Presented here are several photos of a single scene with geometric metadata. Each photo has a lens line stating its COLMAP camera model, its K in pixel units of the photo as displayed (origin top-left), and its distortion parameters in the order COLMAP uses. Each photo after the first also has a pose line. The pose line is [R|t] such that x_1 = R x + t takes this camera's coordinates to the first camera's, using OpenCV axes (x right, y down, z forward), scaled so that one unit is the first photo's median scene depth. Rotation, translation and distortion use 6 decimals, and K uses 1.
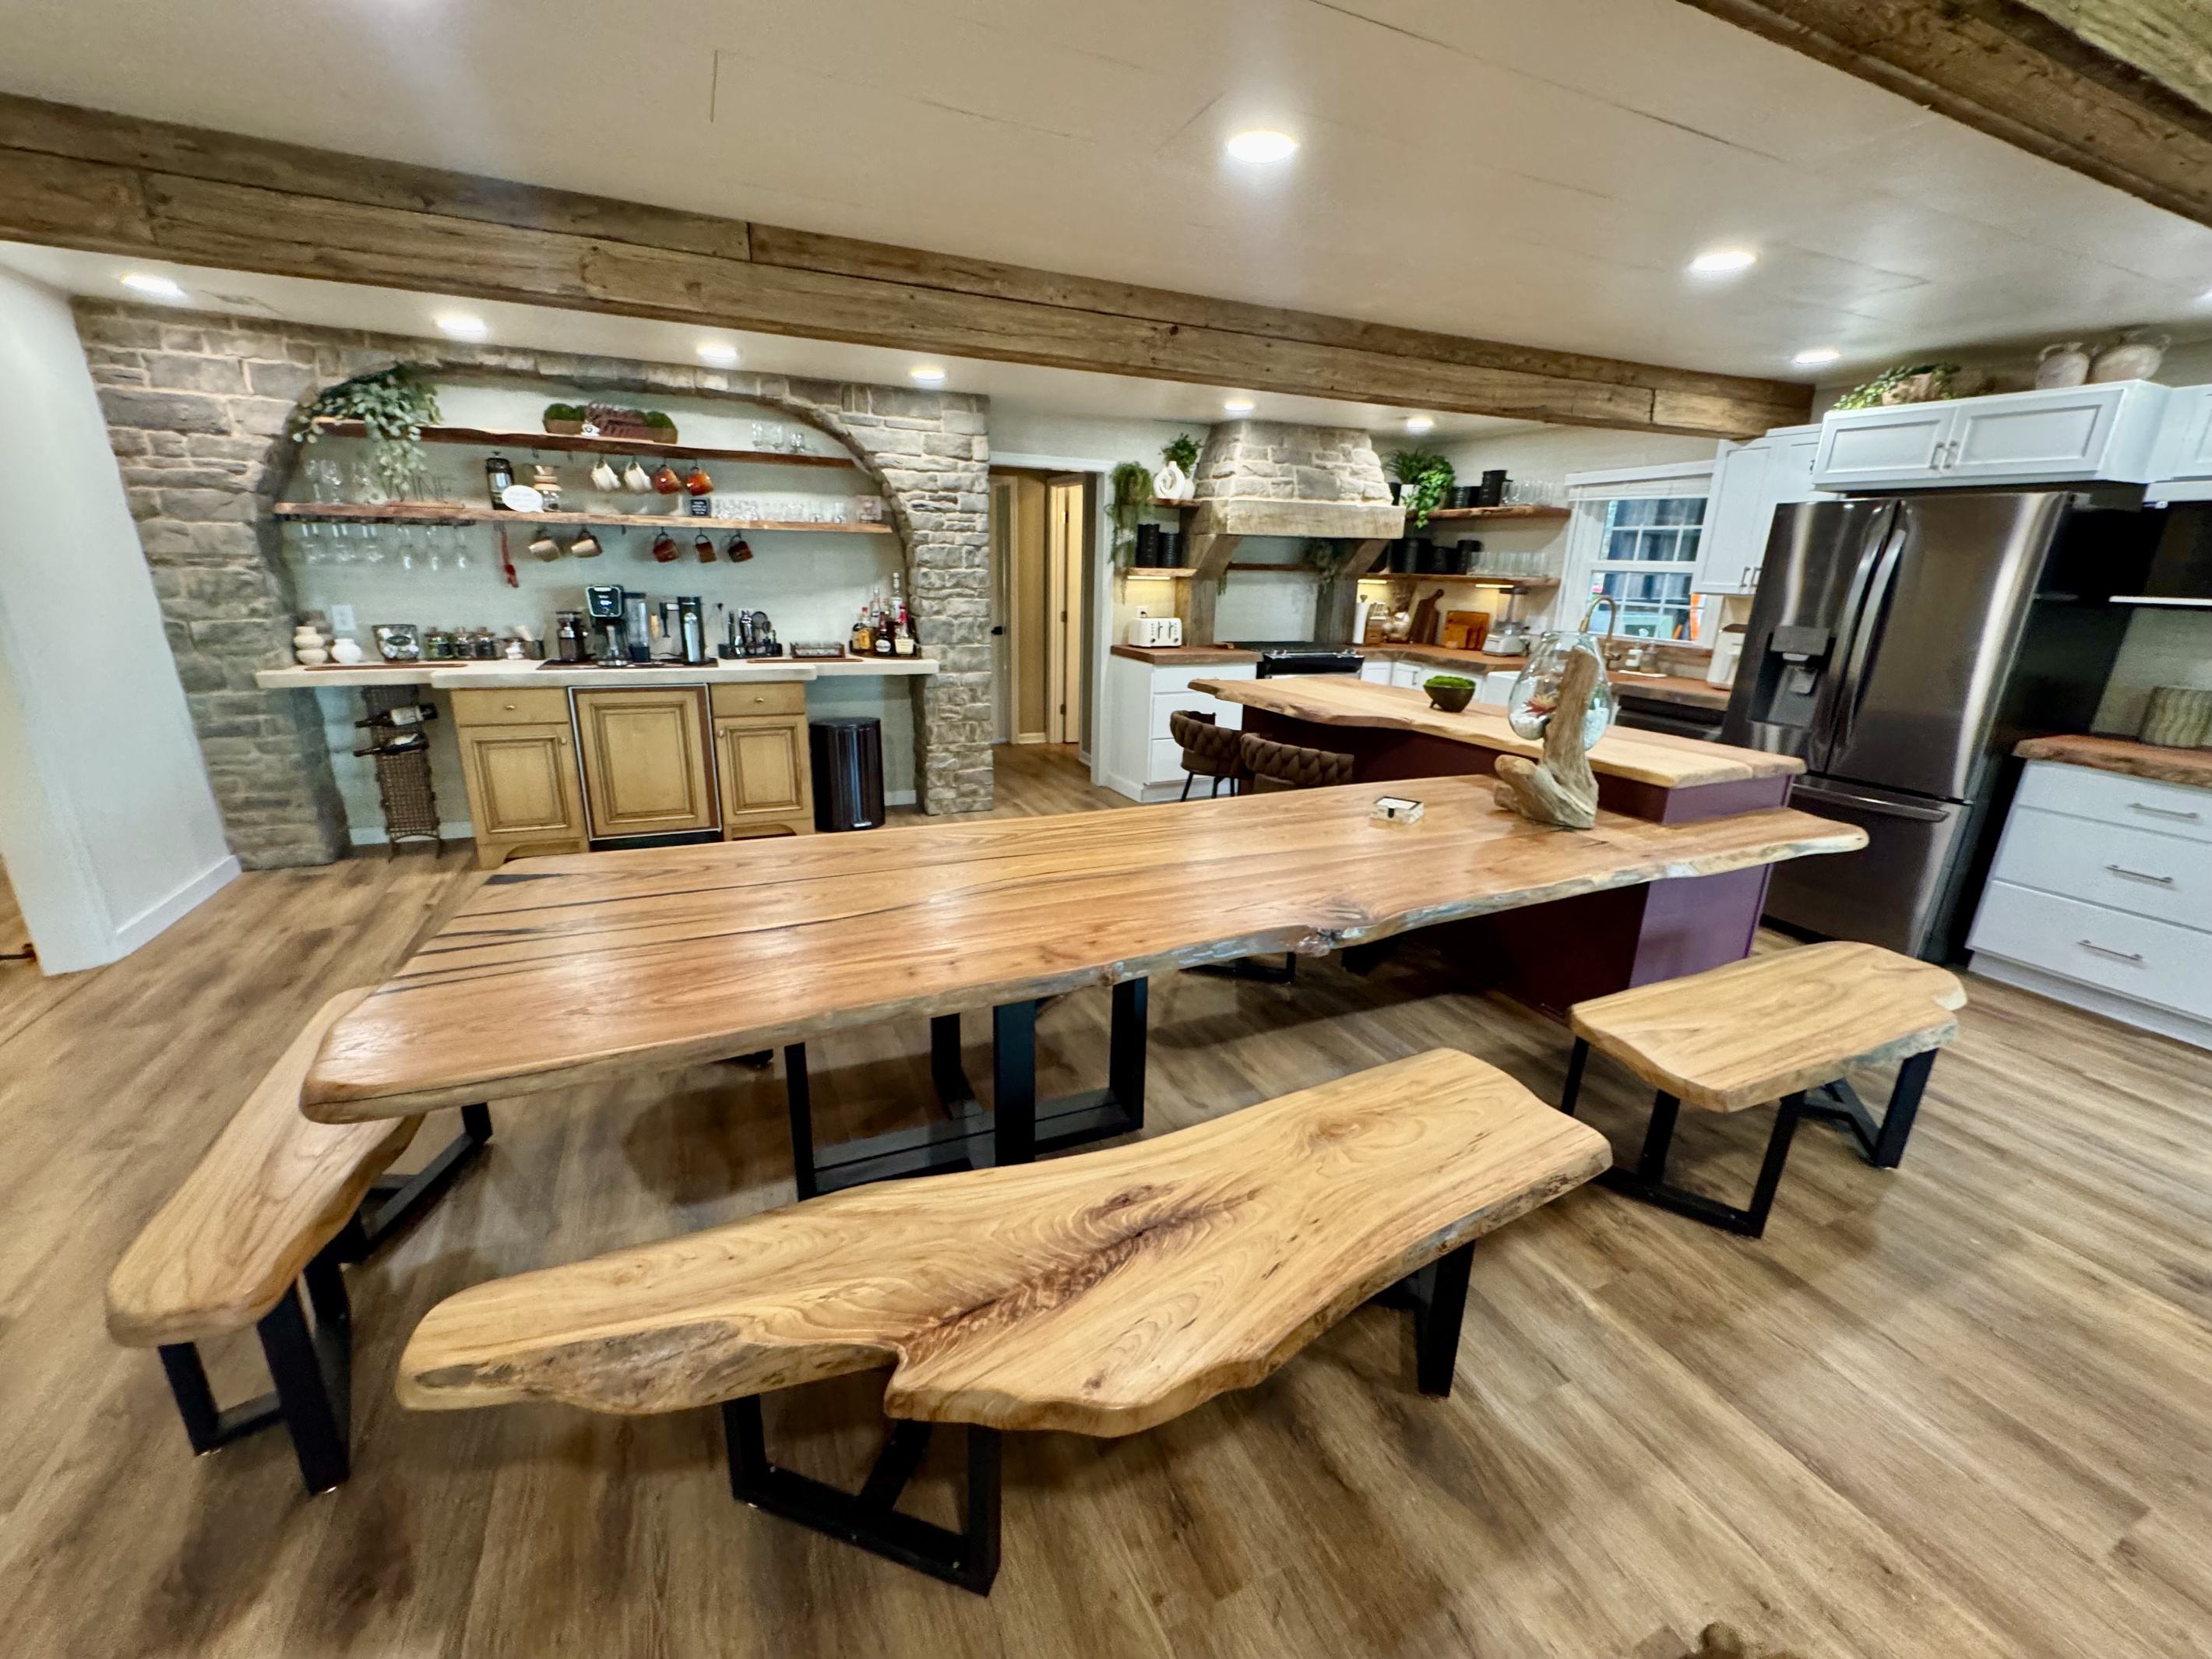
lens RADIAL K [[890.4, 0, 1099.6], [0, 890.4, 832.5], [0, 0, 1]] dist [-0.009893, 0.003192]
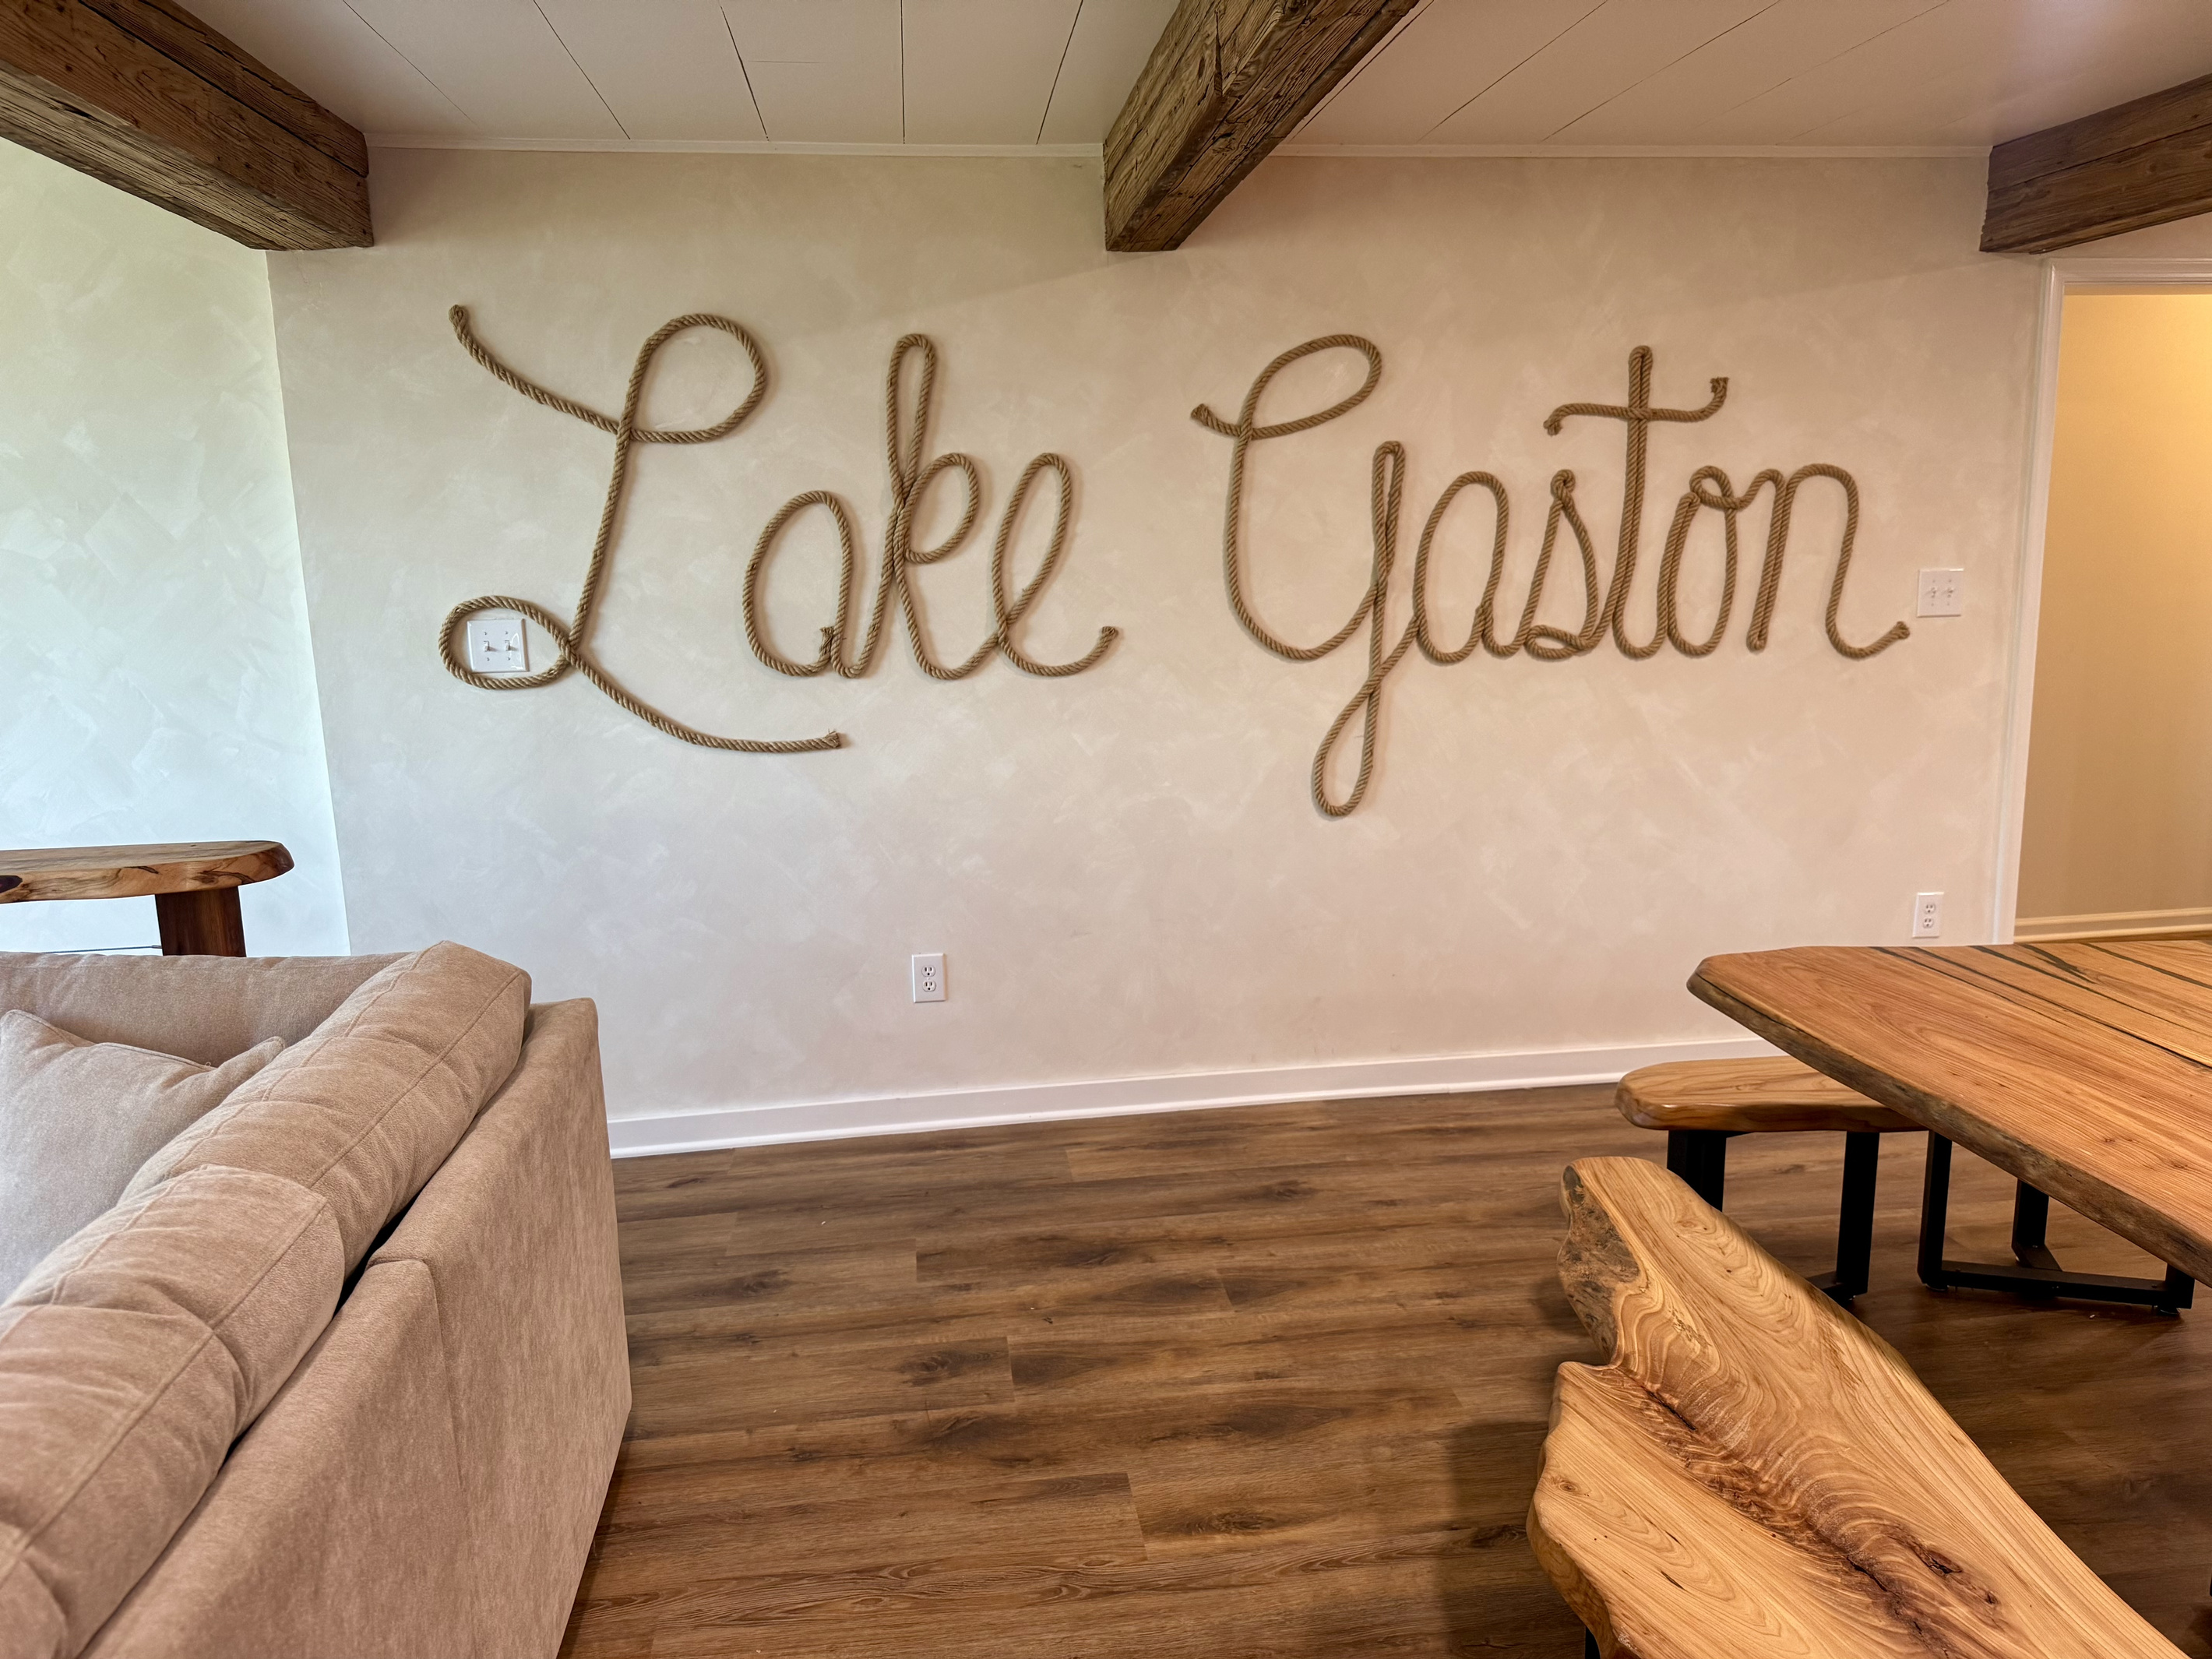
lens RADIAL K [[1515.2, 0, 1113.8], [0, 1515.2, 837.0], [0, 0, 1]] dist [0.217236, -0.426114]
pose [[-0.286130, 0.160195, -0.944705, 0.373630], [-0.265939, 0.933915, 0.238913, -0.043919], [0.920547, 0.319594, -0.224619, 0.205786]]
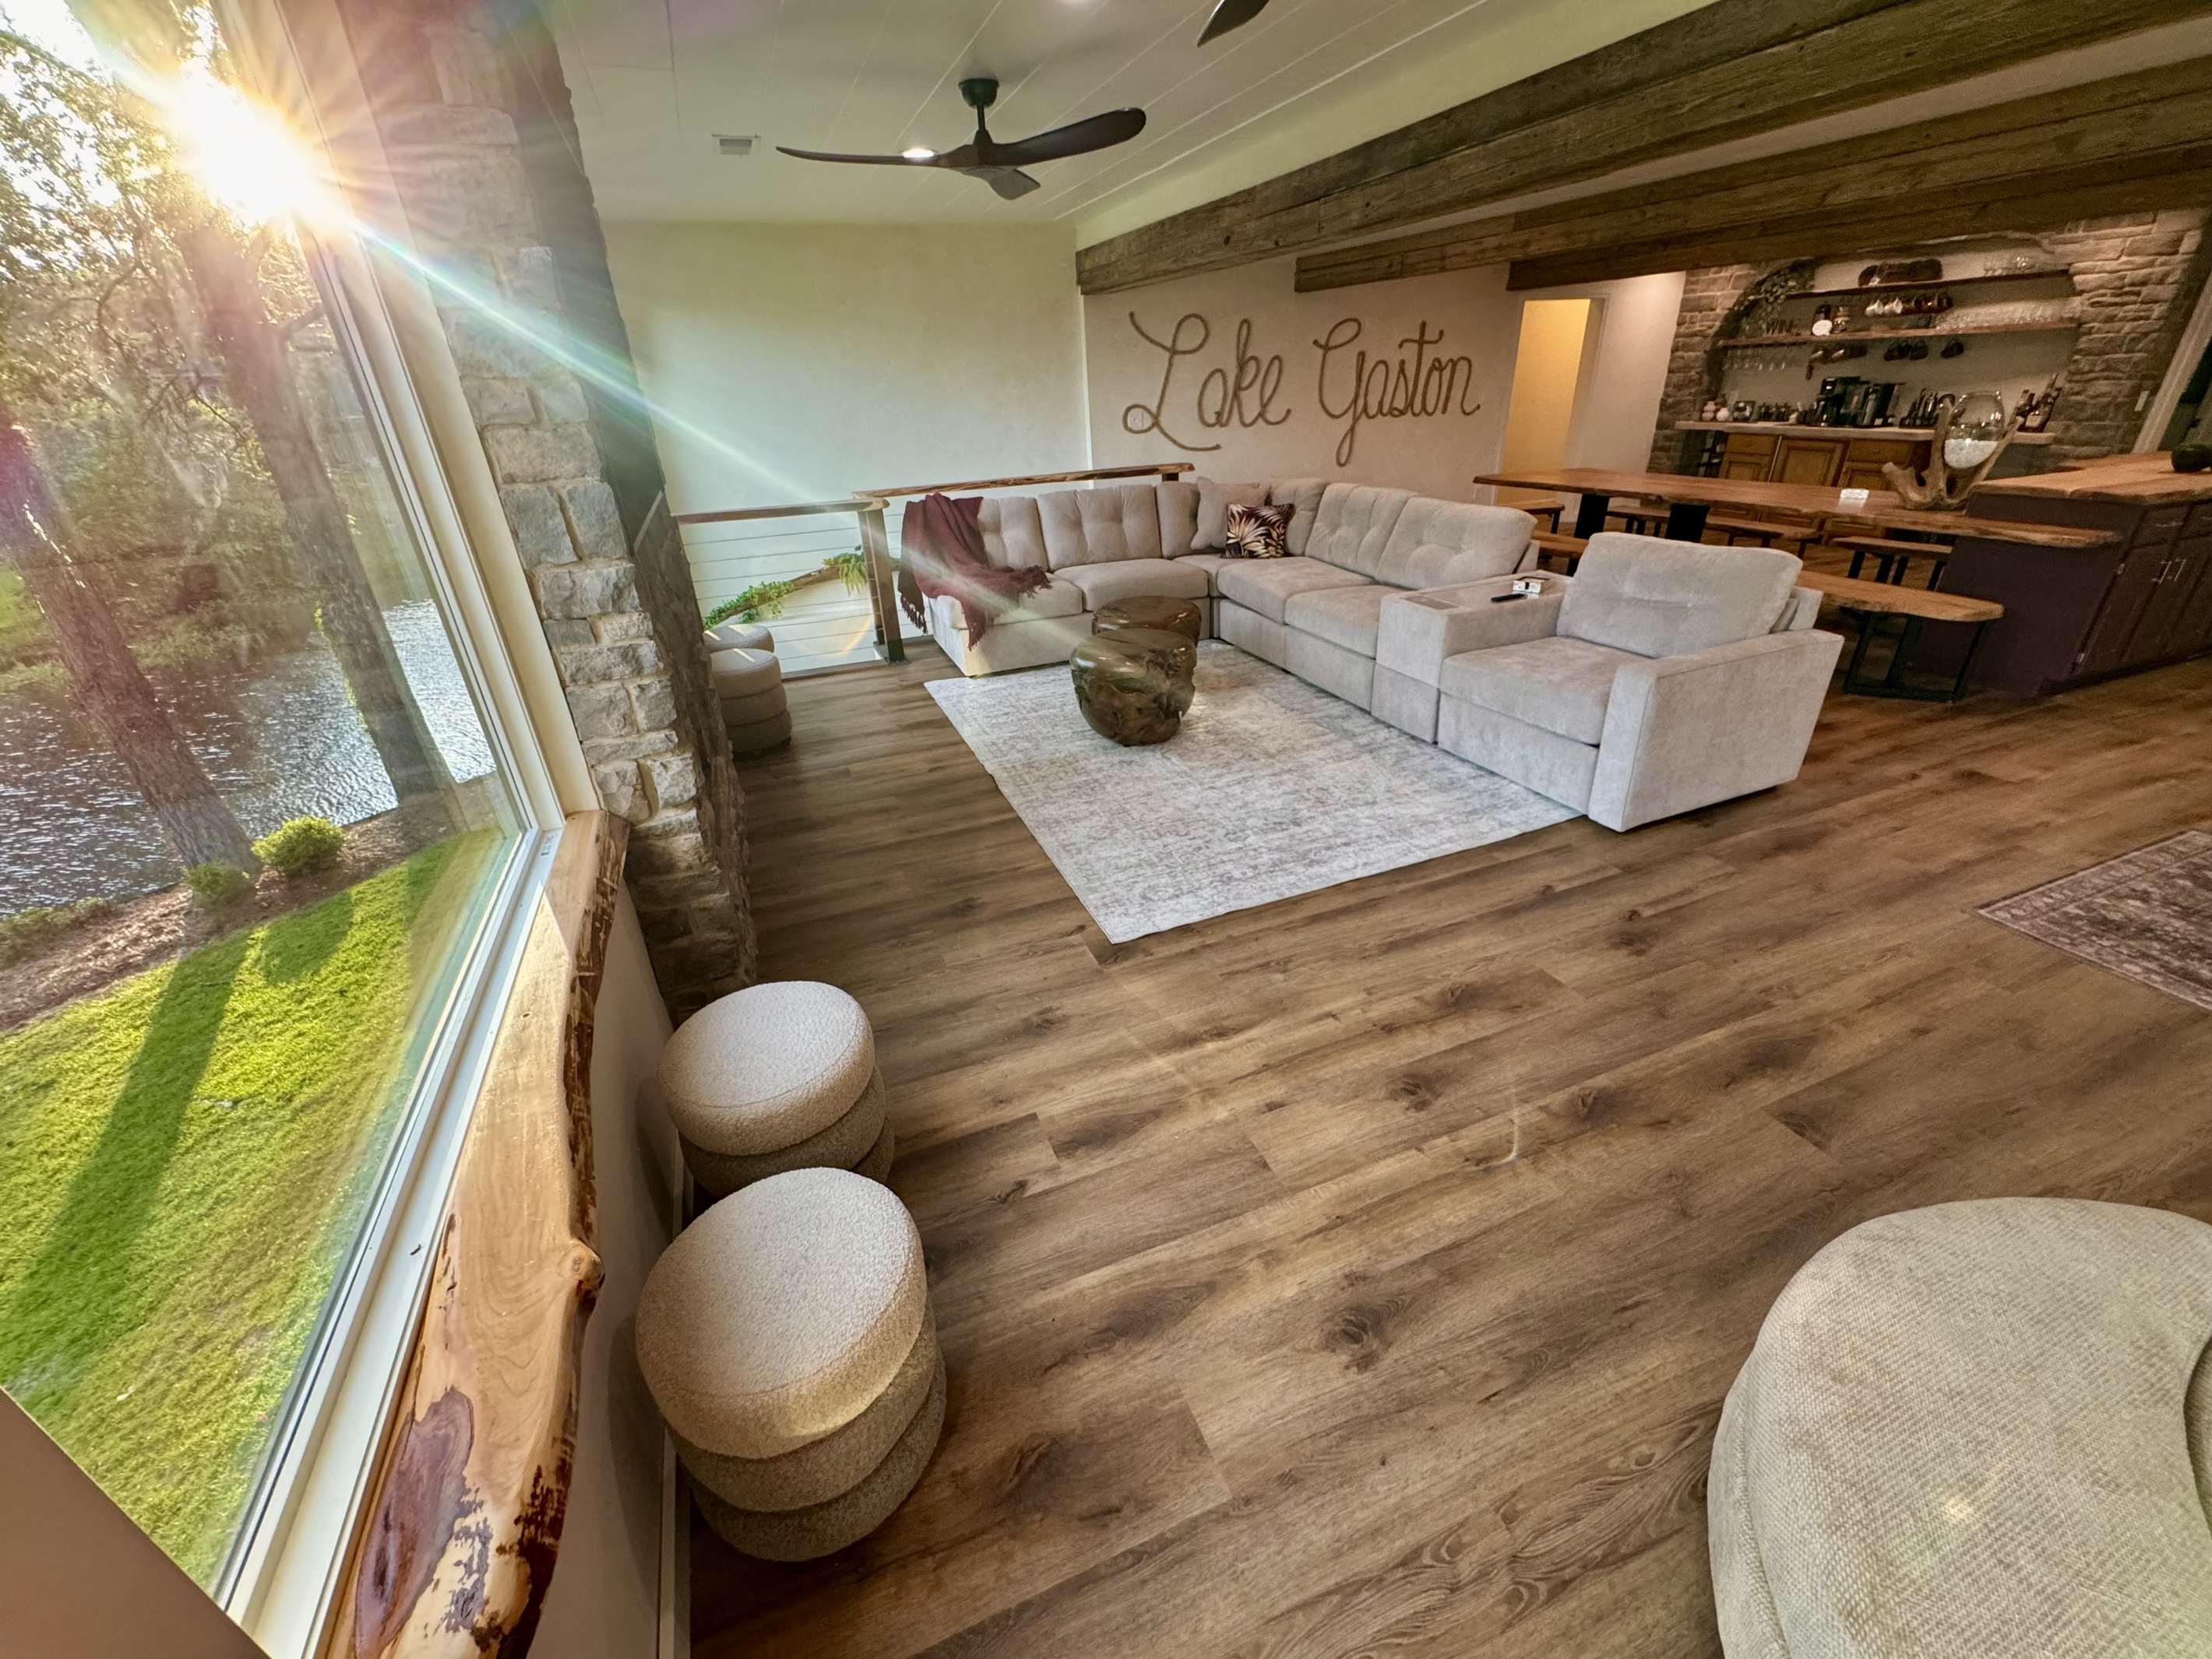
lens RADIAL K [[890.4, 0, 1099.6], [0, 890.4, 832.5], [0, 0, 1]] dist [-0.009893, 0.003192]
pose [[-0.044337, 0.432980, -0.900313, 1.549562], [-0.252062, 0.867194, 0.429465, 0.126508], [0.966695, 0.245976, 0.070689, -0.335106]]
